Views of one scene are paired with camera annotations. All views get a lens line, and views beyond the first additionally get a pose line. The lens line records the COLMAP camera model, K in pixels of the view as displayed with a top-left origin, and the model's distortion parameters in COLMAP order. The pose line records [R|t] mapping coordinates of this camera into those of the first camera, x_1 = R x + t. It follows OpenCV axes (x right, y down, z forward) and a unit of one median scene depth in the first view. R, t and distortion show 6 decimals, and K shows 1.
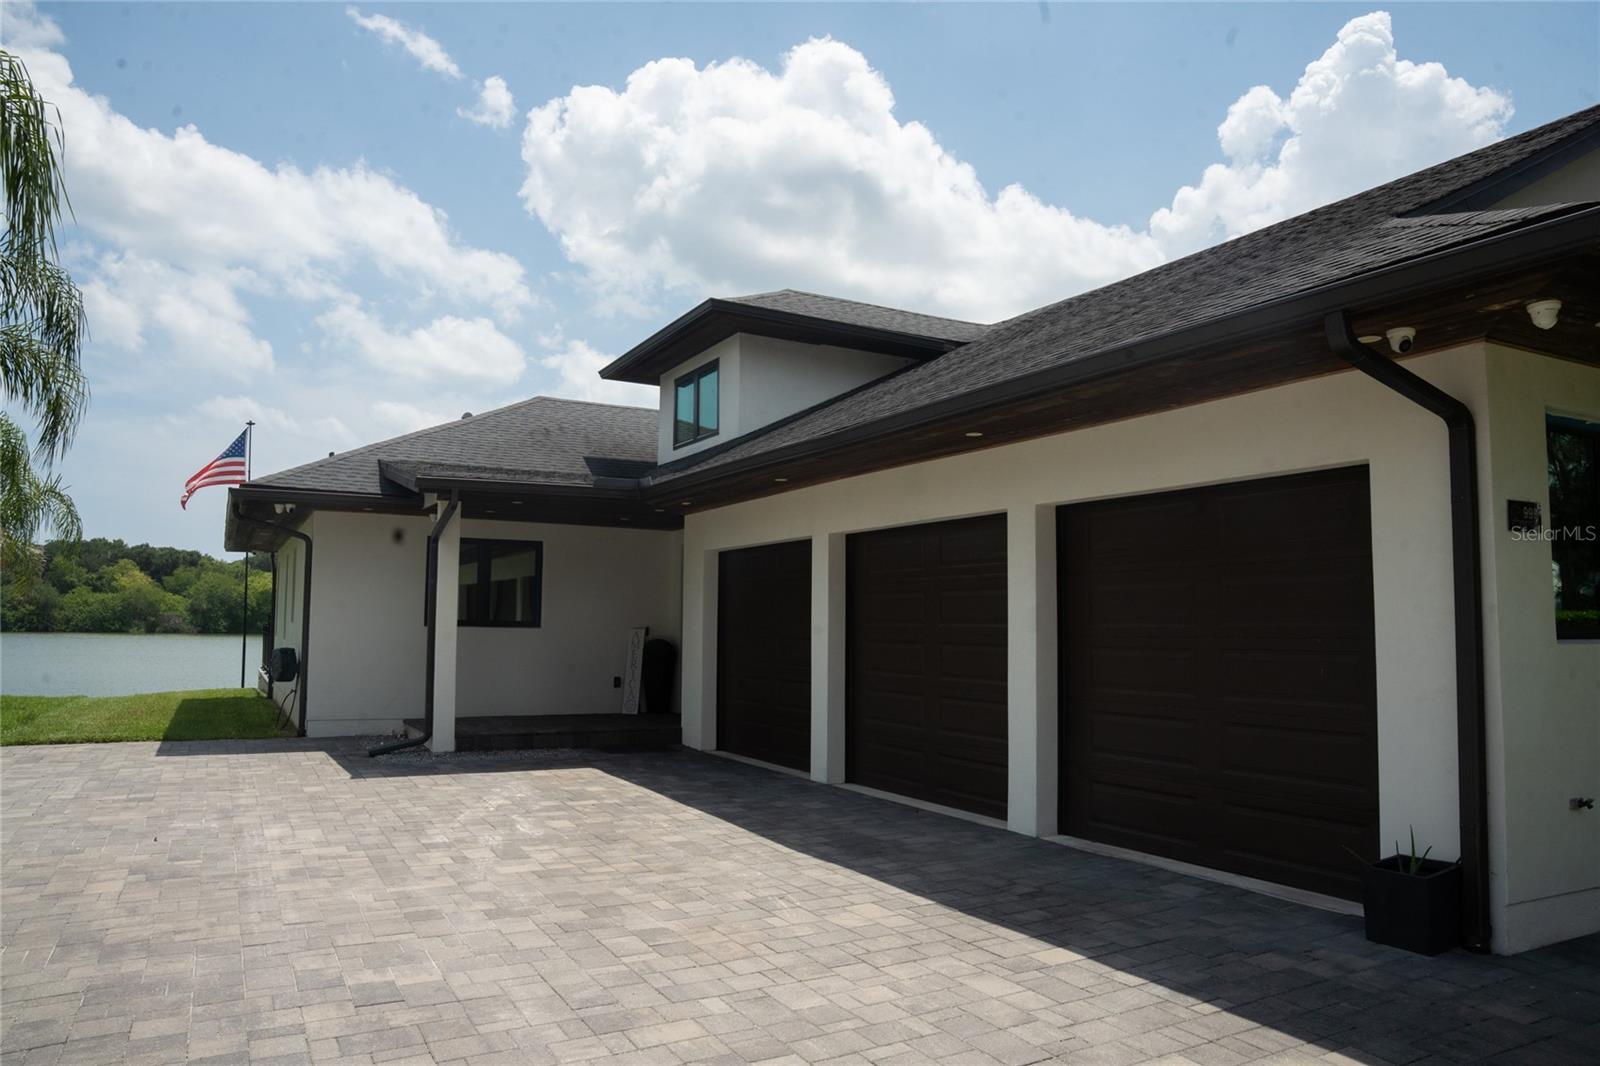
lens RADIAL K [[1099.4, 0, 797.0], [0, 1099.4, 533.3], [0, 0, 1]] dist [-0.139685, 0.110845]
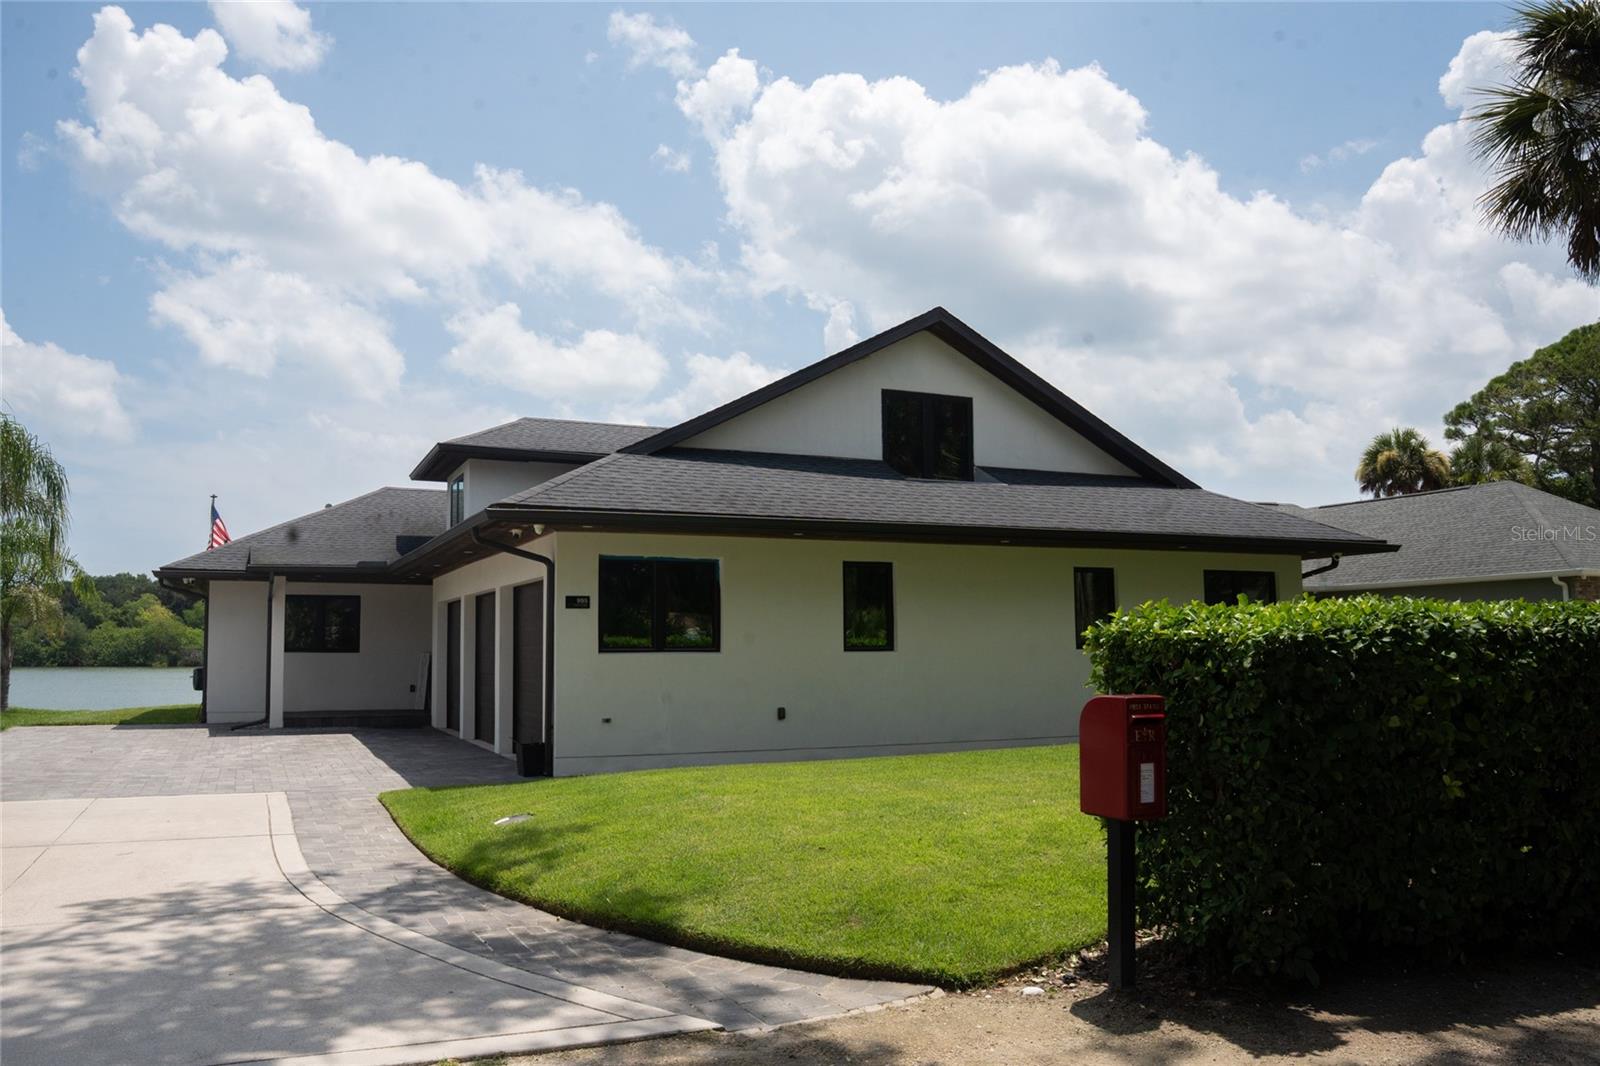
lens RADIAL K [[1197.0, 0, 709.0], [0, 1197.0, 530.8], [0, 0, 1]] dist [-0.096050, 0.077388]
pose [[0.991883, -0.026734, -0.124316, 0.570961], [0.024850, 0.999552, -0.016682, -0.053227], [0.124706, 0.013458, 0.992102, -0.726383]]
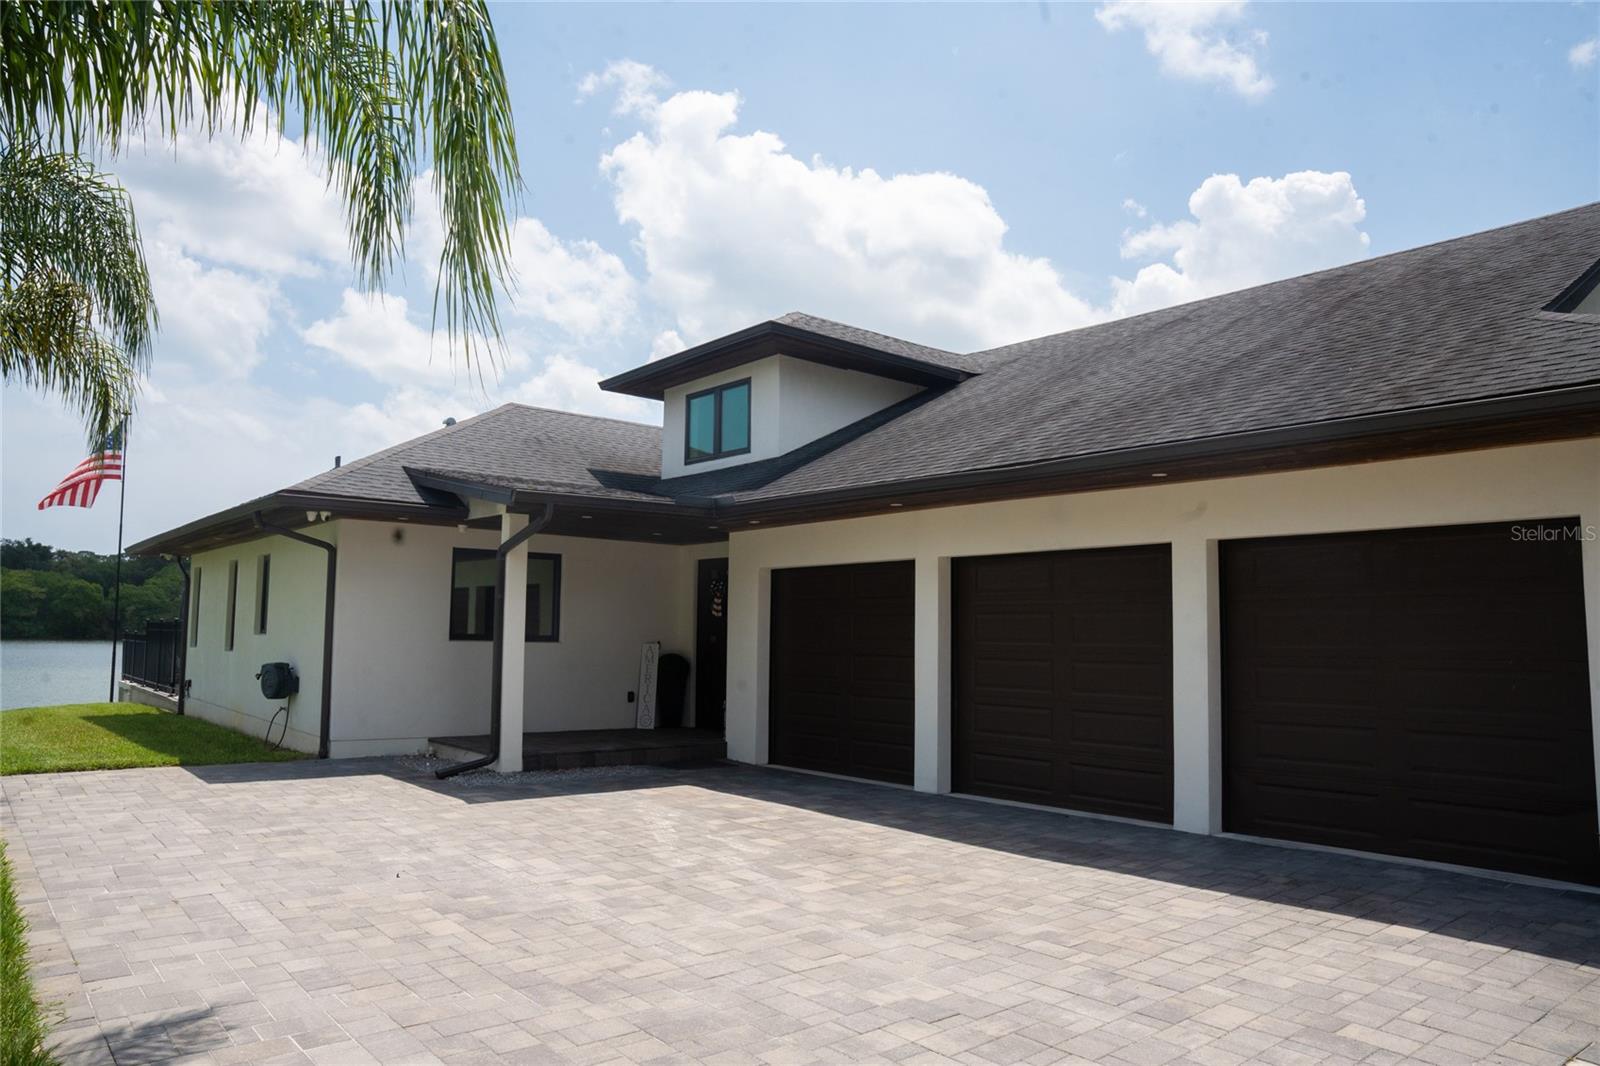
lens RADIAL K [[1099.4, 0, 797.0], [0, 1099.4, 533.3], [0, 0, 1]] dist [-0.139685, 0.110845]
pose [[0.980659, 0.021581, 0.194529, -0.272668], [-0.020435, 0.999760, -0.007896, -0.010063], [-0.194652, 0.003768, 0.980865, -0.006890]]
